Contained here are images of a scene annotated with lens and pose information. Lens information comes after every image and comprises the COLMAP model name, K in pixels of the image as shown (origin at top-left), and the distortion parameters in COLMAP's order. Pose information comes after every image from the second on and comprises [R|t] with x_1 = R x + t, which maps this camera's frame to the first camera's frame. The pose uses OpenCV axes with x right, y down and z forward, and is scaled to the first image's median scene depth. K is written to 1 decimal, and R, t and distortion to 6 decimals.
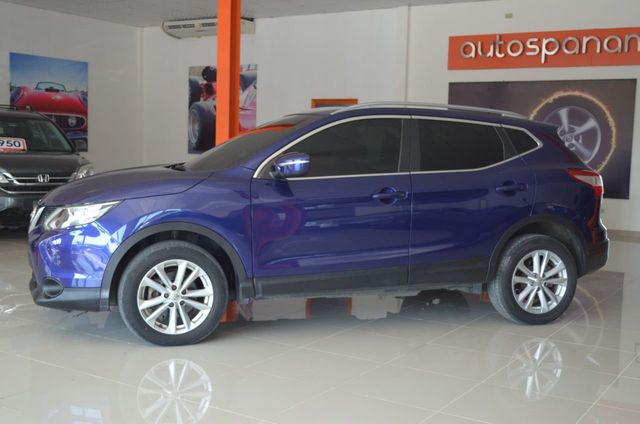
lens RADIAL K [[807.6, 0, 320.0], [0, 807.6, 212.0], [0, 0, 1]] dist [-0.025501, -0.008025]
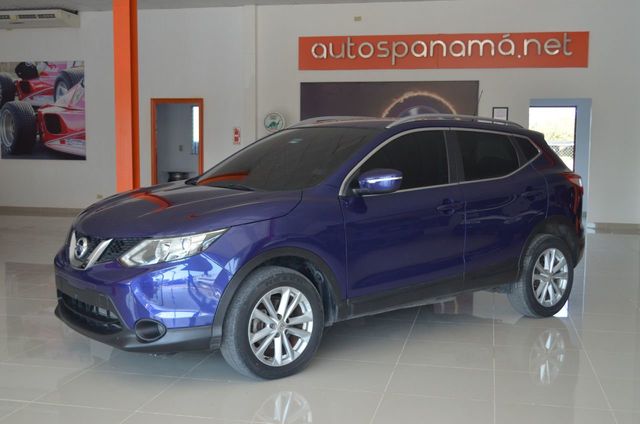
lens RADIAL K [[807.6, 0, 320.0], [0, 807.6, 212.0], [0, 0, 1]] dist [-0.025501, -0.008025]
pose [[0.935330, -0.051874, 0.349953, -0.388032], [0.047405, 0.998648, 0.021330, -0.039028], [-0.350586, -0.003362, 0.936524, 0.084781]]
